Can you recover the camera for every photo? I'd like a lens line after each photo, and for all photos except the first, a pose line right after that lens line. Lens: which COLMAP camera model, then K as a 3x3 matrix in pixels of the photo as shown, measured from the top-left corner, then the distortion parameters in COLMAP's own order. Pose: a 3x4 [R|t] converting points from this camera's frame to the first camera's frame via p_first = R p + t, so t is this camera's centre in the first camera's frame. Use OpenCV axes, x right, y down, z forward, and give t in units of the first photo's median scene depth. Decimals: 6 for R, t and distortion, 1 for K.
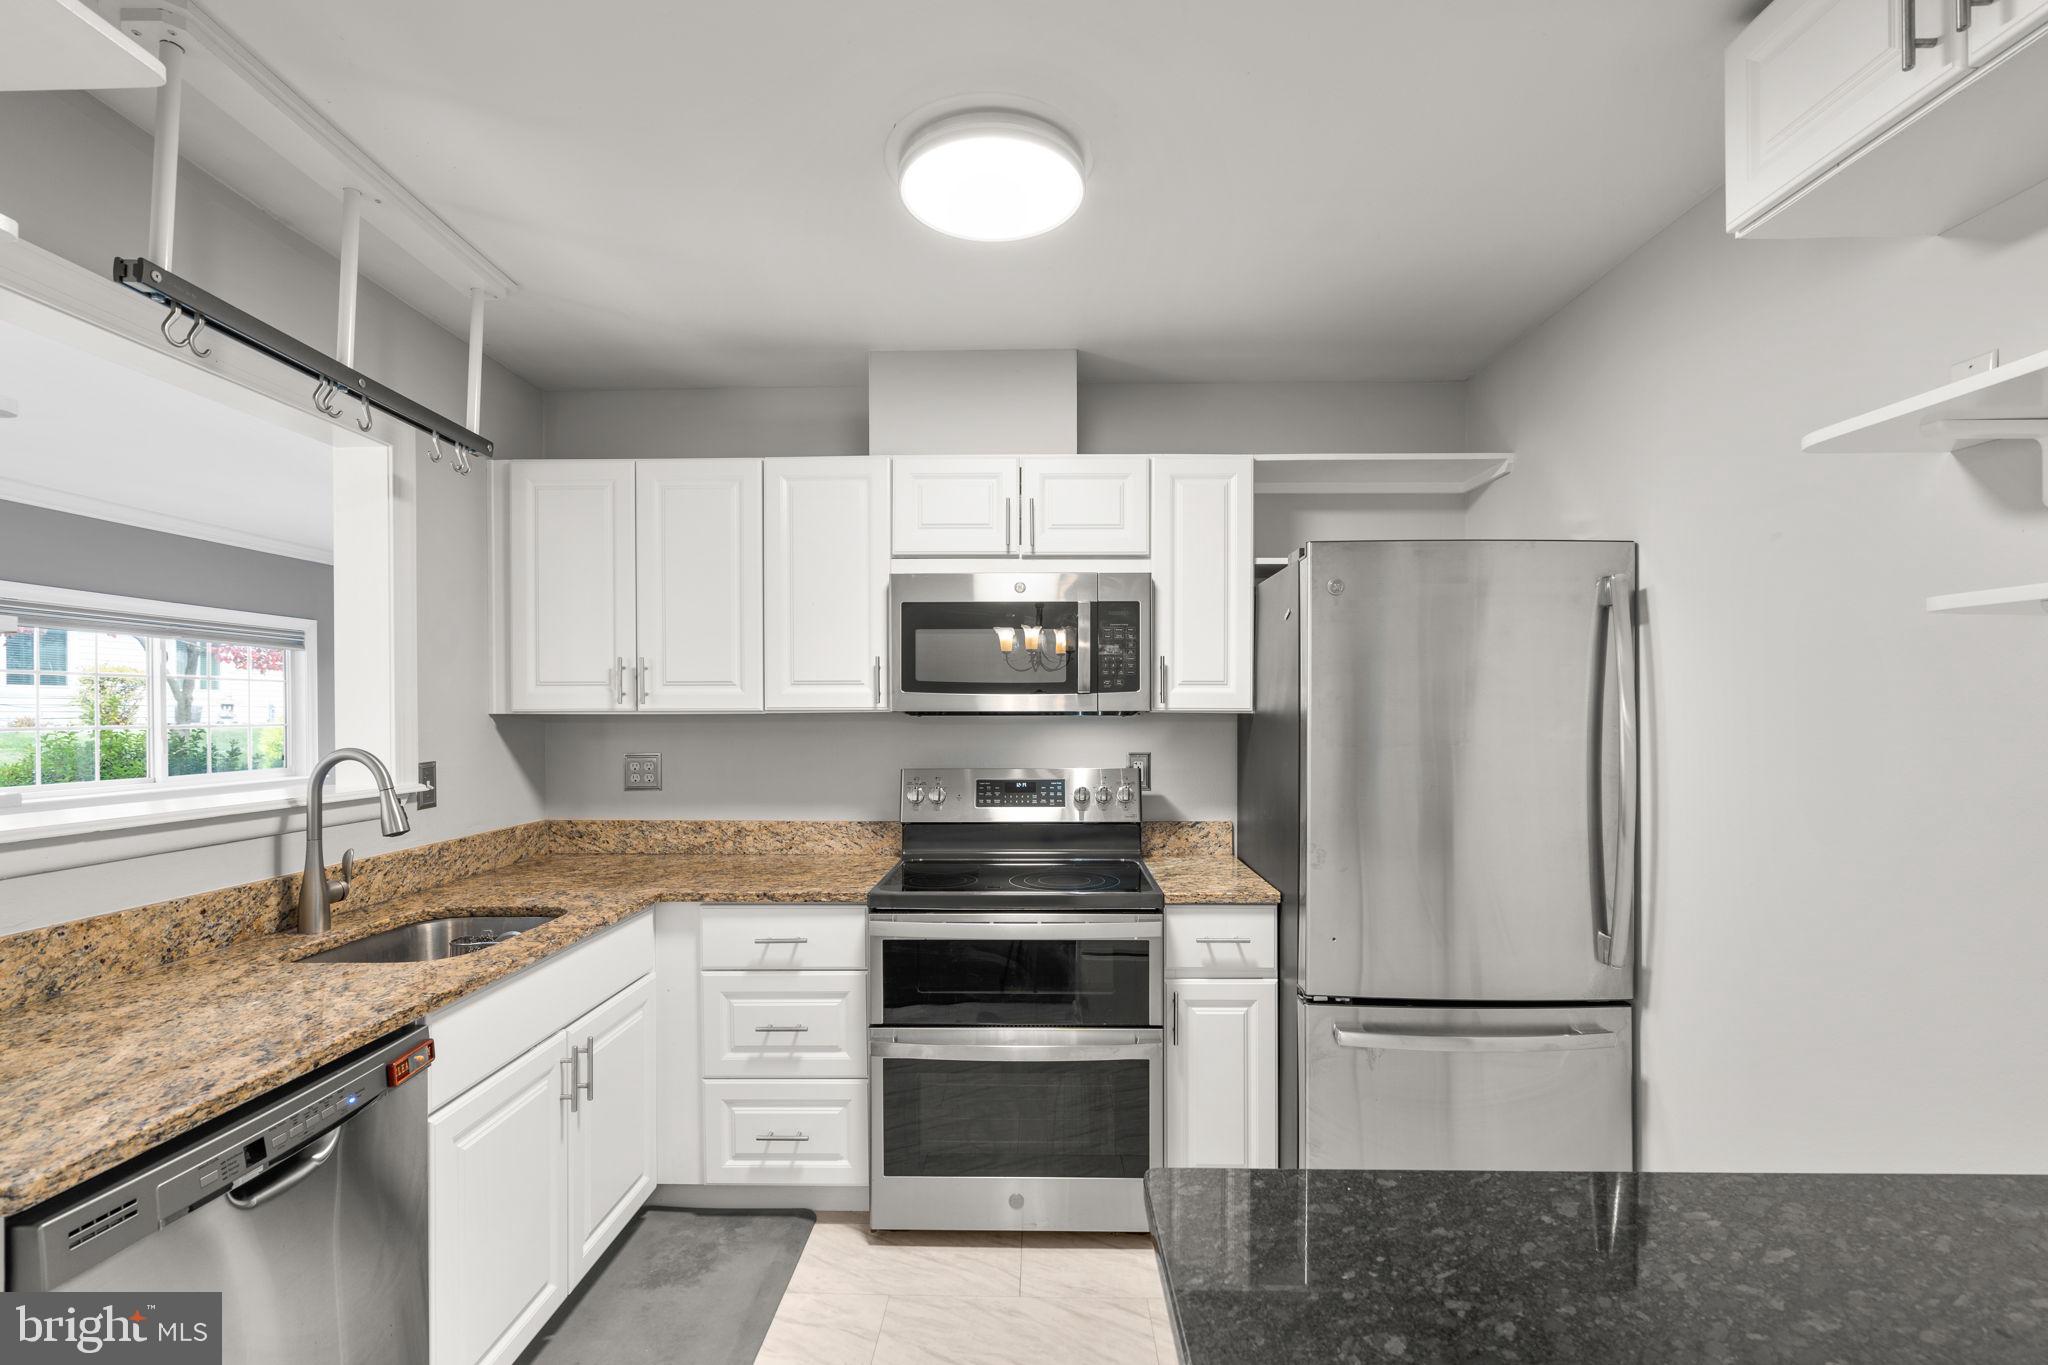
lens RADIAL K [[939.7, 0, 1021.4], [0, 939.7, 701.6], [0, 0, 1]] dist [-0.001285, -0.000122]
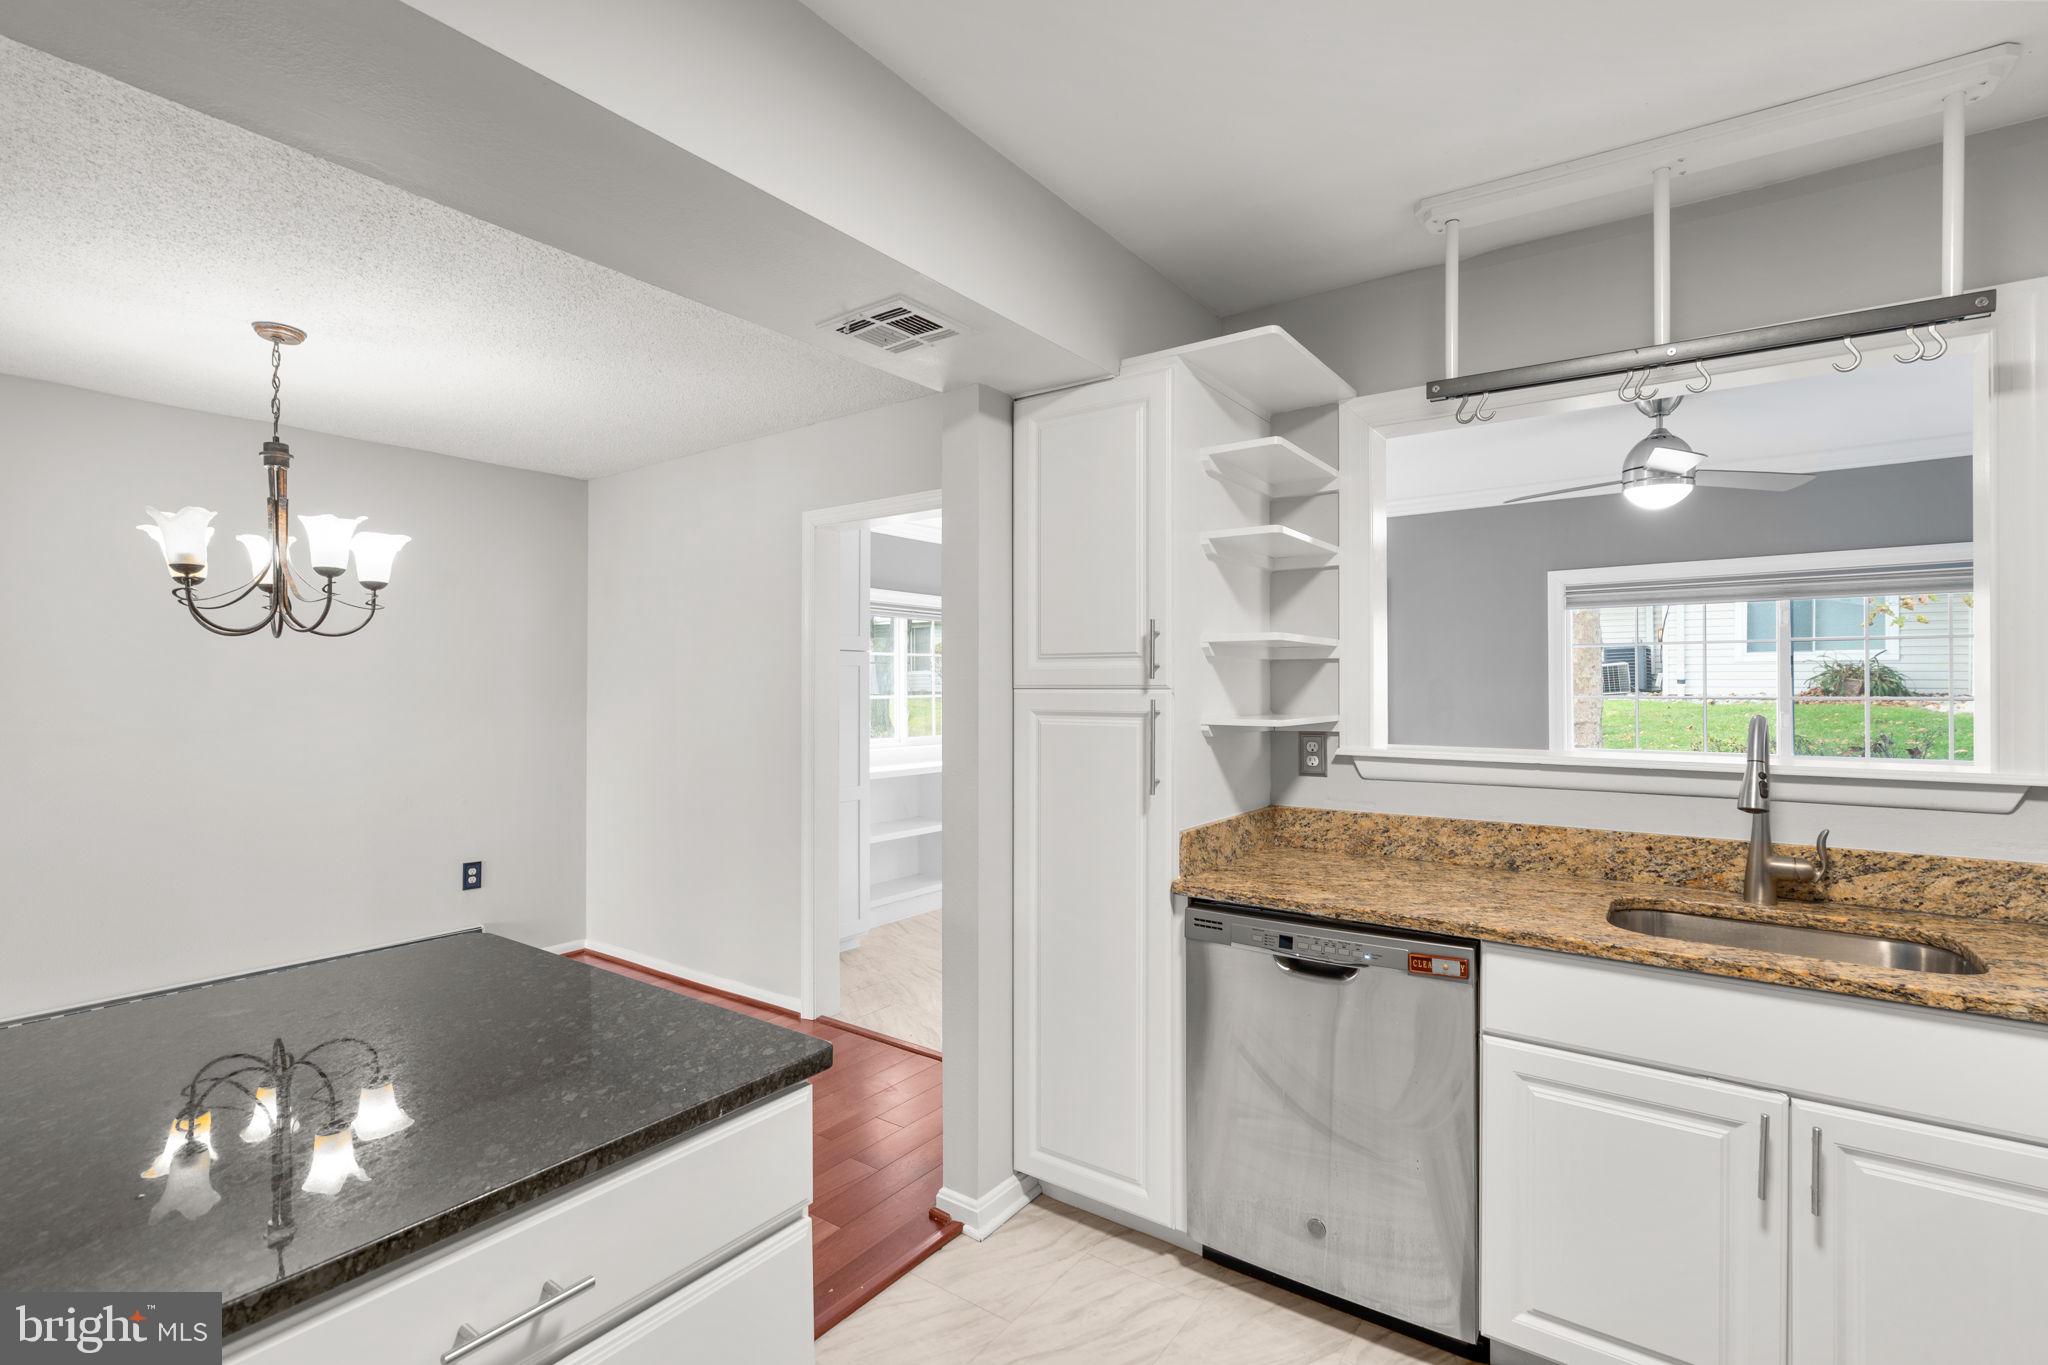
lens RADIAL K [[939.7, 0, 1025.8], [0, 939.7, 684.6], [0, 0, 1]] dist [-0.001285, -0.000122]
pose [[-0.554015, 0.005113, -0.832491, 0.592931], [0.009887, 0.999951, -0.000438, 0.011504], [0.832448, -0.008473, -0.554039, 1.095958]]
